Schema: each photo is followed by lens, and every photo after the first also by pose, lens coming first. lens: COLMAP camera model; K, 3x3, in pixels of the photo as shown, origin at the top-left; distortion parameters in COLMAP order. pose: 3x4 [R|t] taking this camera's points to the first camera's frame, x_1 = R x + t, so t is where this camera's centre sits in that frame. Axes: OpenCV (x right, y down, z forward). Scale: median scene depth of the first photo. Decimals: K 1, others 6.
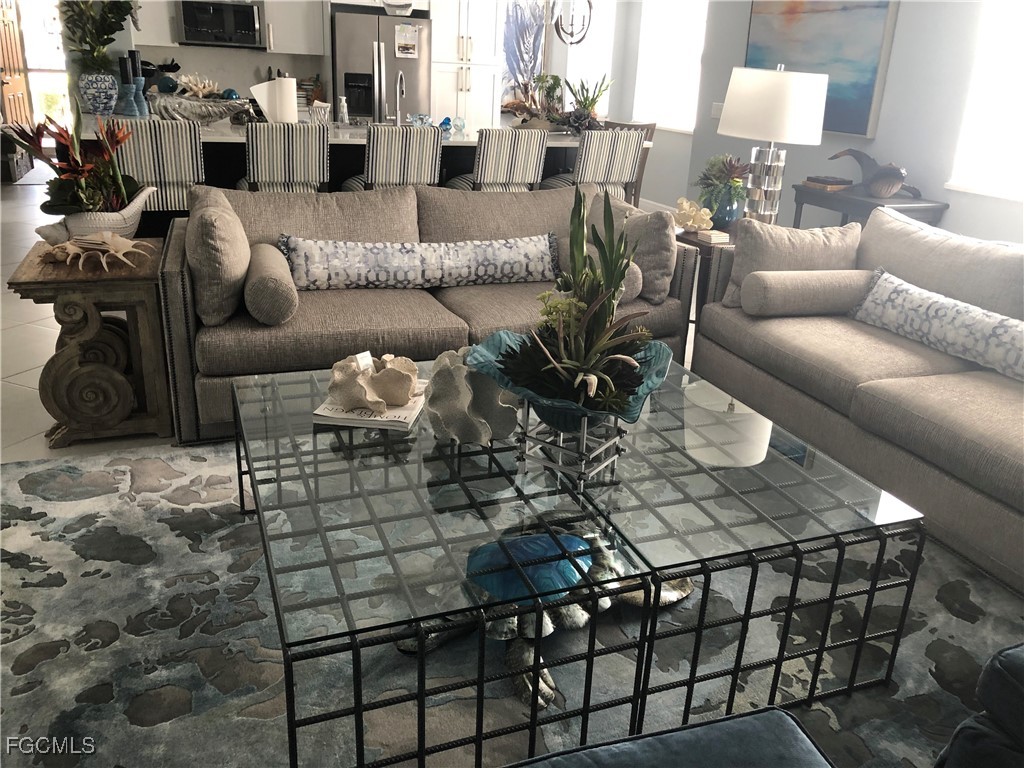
lens RADIAL K [[845.0, 0, 512.0], [0, 845.0, 384.0], [0, 0, 1]] dist [0.026016, 0.001478]
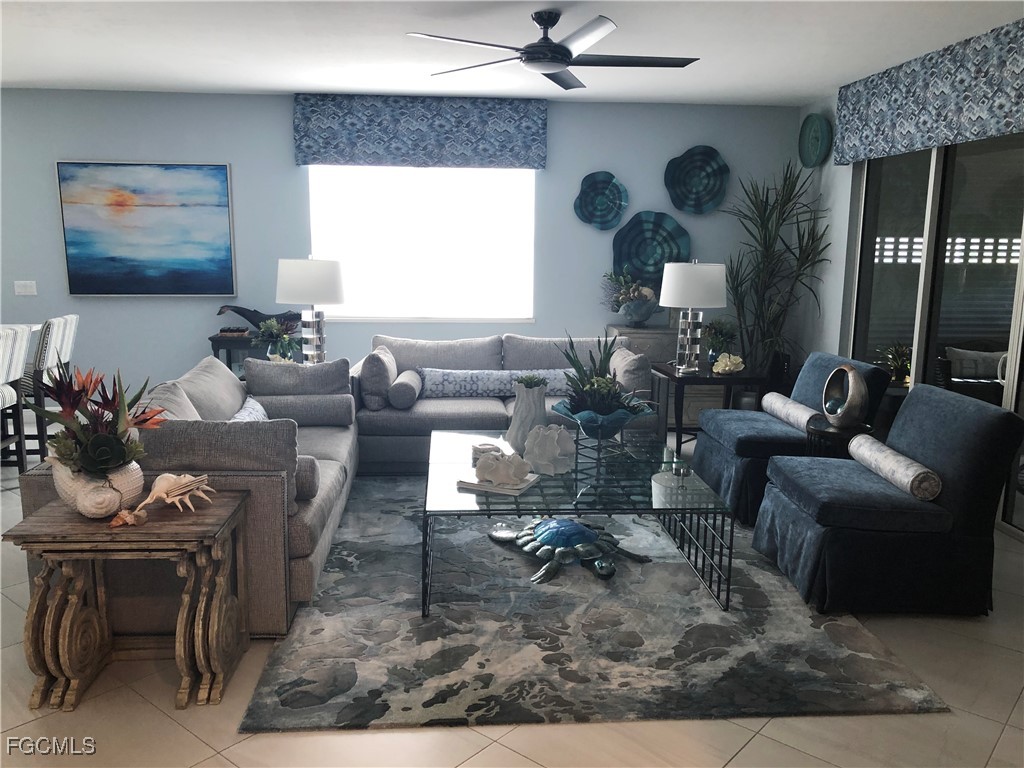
lens RADIAL K [[845.0, 0, 512.0], [0, 845.0, 384.0], [0, 0, 1]] dist [0.026016, 0.001478]
pose [[0.296611, -0.214323, 0.930638, -1.243617], [0.340474, 0.934189, 0.106625, -0.246458], [-0.892244, 0.285232, 0.350062, 0.266809]]
